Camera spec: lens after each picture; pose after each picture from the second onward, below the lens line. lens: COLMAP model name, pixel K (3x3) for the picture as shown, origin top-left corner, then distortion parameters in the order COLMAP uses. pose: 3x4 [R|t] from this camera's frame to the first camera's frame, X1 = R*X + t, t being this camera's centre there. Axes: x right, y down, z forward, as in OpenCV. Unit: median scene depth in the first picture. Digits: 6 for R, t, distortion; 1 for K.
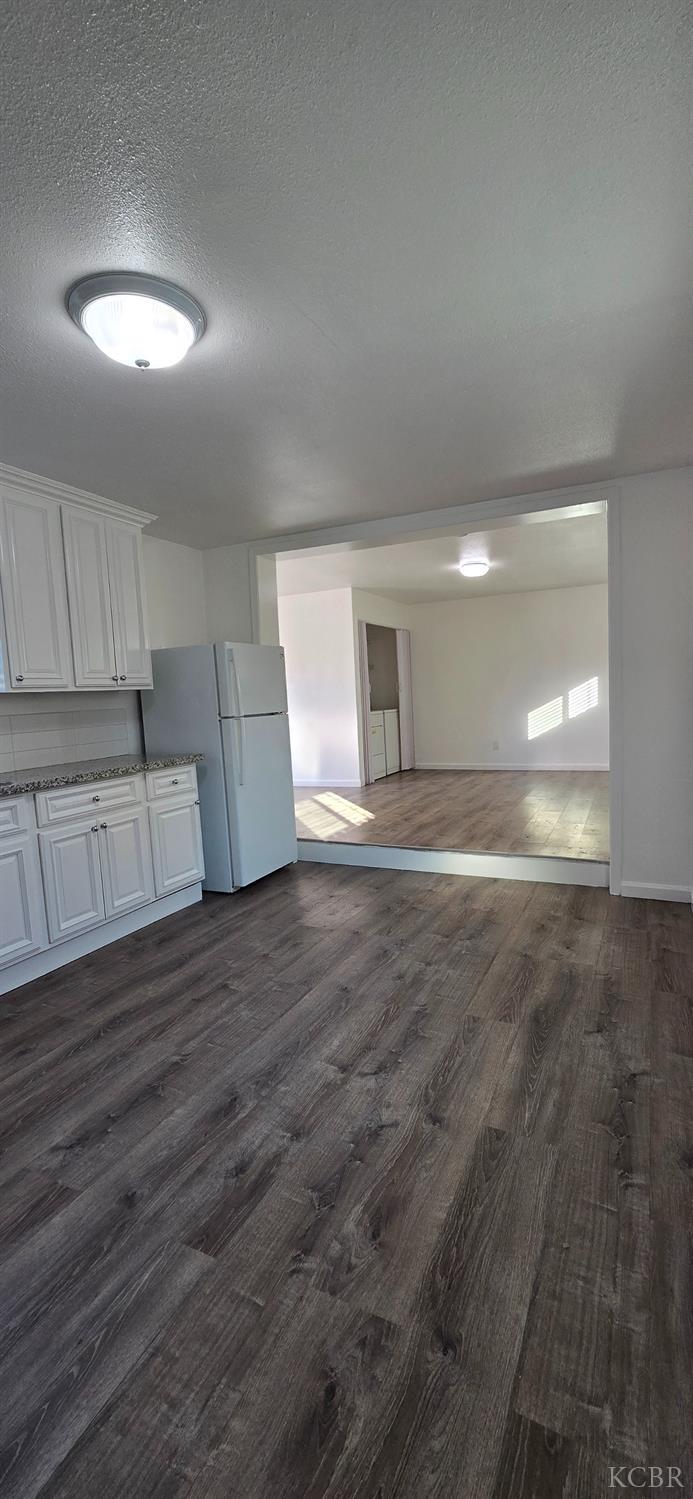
lens RADIAL K [[611.0, 0, 359.3], [0, 611.0, 755.1], [0, 0, 1]] dist [-0.002346, -0.000005]
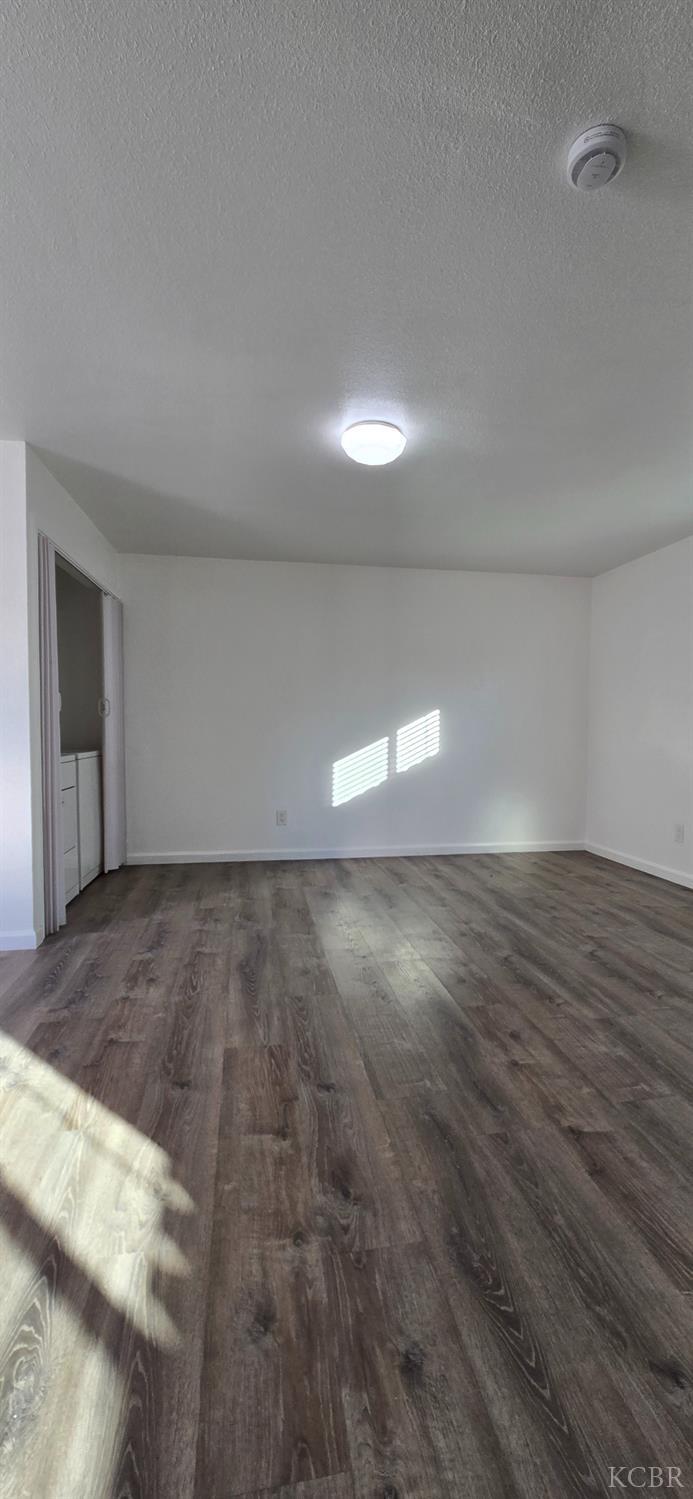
lens RADIAL K [[611.0, 0, 359.3], [0, 611.0, 755.1], [0, 0, 1]] dist [-0.002346, -0.000005]
pose [[0.821699, 0.022206, 0.569488, -0.066310], [0.011472, 0.998394, -0.055482, -0.061152], [-0.569806, 0.052123, 0.820125, 0.710102]]
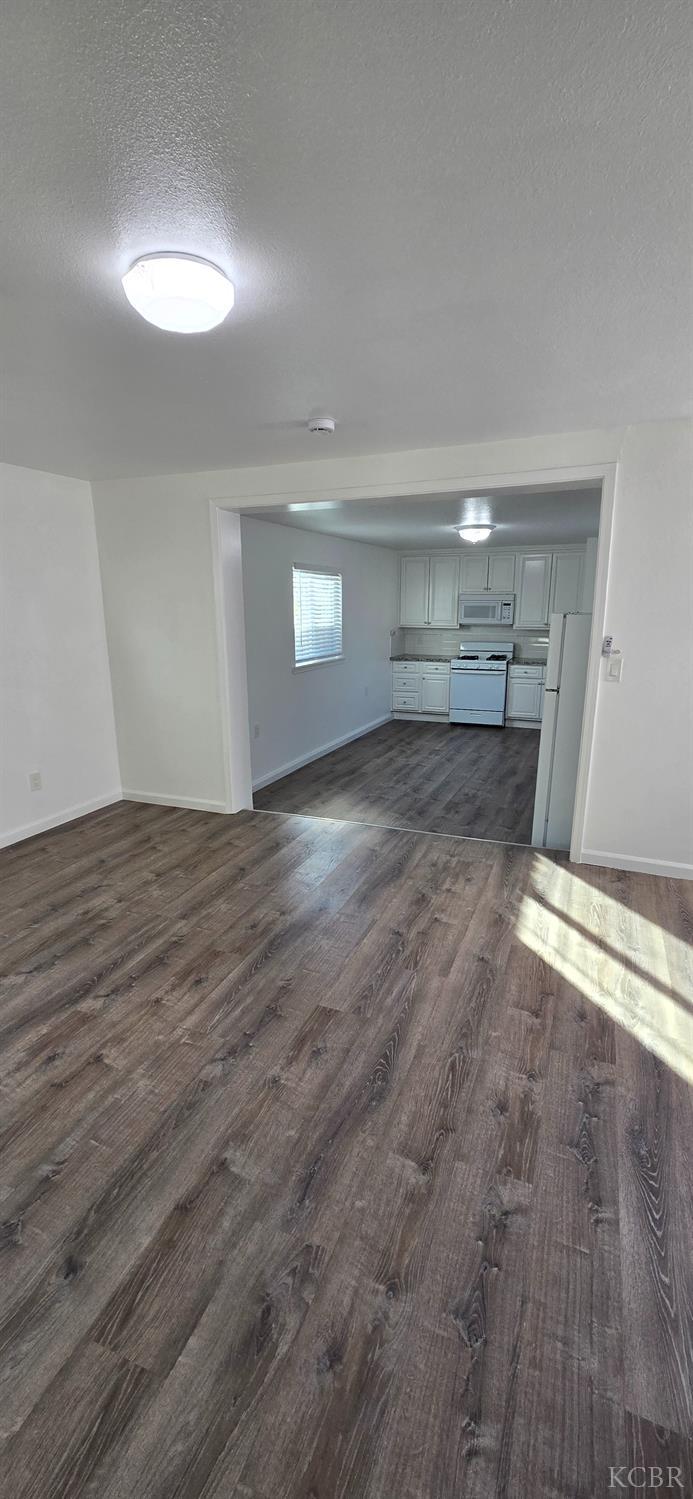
lens RADIAL K [[611.0, 0, 359.3], [0, 611.0, 755.1], [0, 0, 1]] dist [-0.002346, -0.000005]
pose [[-0.997660, 0.057184, -0.037464, 0.143333], [0.041456, 0.941807, 0.333588, -0.217679], [0.054360, 0.331254, -0.941974, 1.408812]]
